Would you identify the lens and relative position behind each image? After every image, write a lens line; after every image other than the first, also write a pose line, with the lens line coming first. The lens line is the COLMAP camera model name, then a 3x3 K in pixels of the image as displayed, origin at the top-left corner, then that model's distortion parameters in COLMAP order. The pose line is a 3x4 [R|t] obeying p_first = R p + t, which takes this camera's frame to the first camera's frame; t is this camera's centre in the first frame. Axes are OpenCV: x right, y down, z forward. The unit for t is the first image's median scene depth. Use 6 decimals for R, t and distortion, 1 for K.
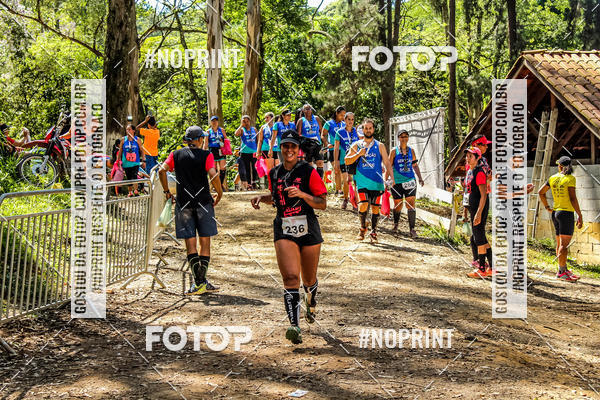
lens RADIAL K [[1047.7, 0, 263.1], [0, 1047.7, 207.7], [0, 0, 1]] dist [0.035851, 0.026266]
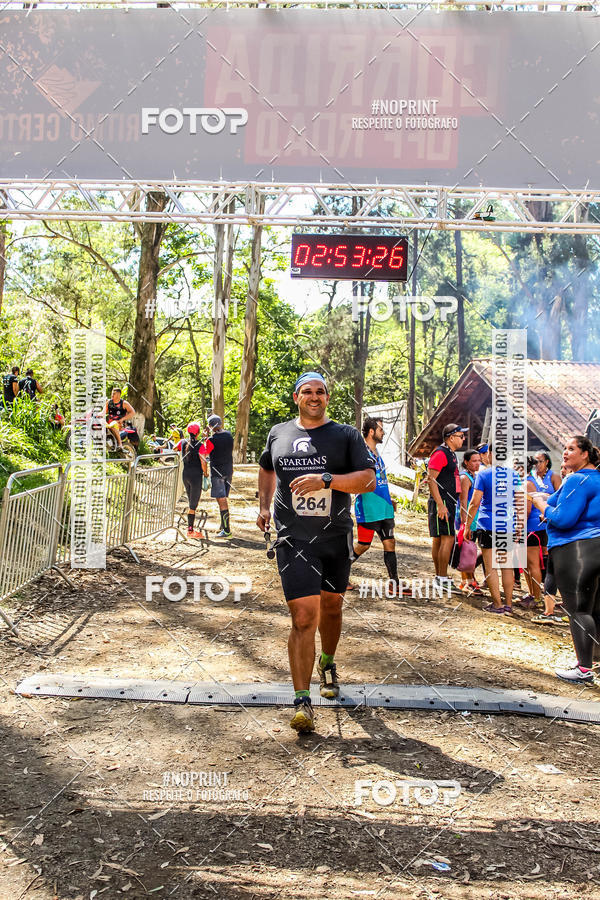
lens RADIAL K [[1207.4, 0, 297.6], [0, 1207.4, 483.2], [0, 0, 1]] dist [-0.291886, -0.028105]
pose [[0.999215, 0.030305, 0.025496, 0.016302], [-0.030535, 0.999496, 0.008690, -0.006997], [-0.025219, -0.009461, 0.999637, -0.396706]]
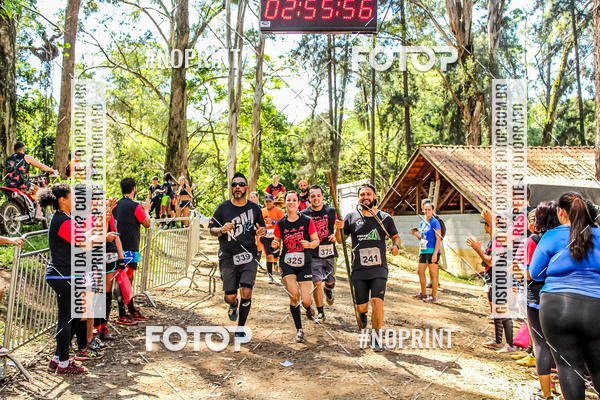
lens RADIAL K [[858.2, 0, 281.5], [0, 858.2, 197.5], [0, 0, 1]] dist [-0.119887, -0.009287]
pose [[0.999802, 0.015688, 0.012223, 0.017392], [-0.015155, 0.998981, -0.042515, -0.006728], [-0.012877, 0.042321, 0.999021, -0.384137]]
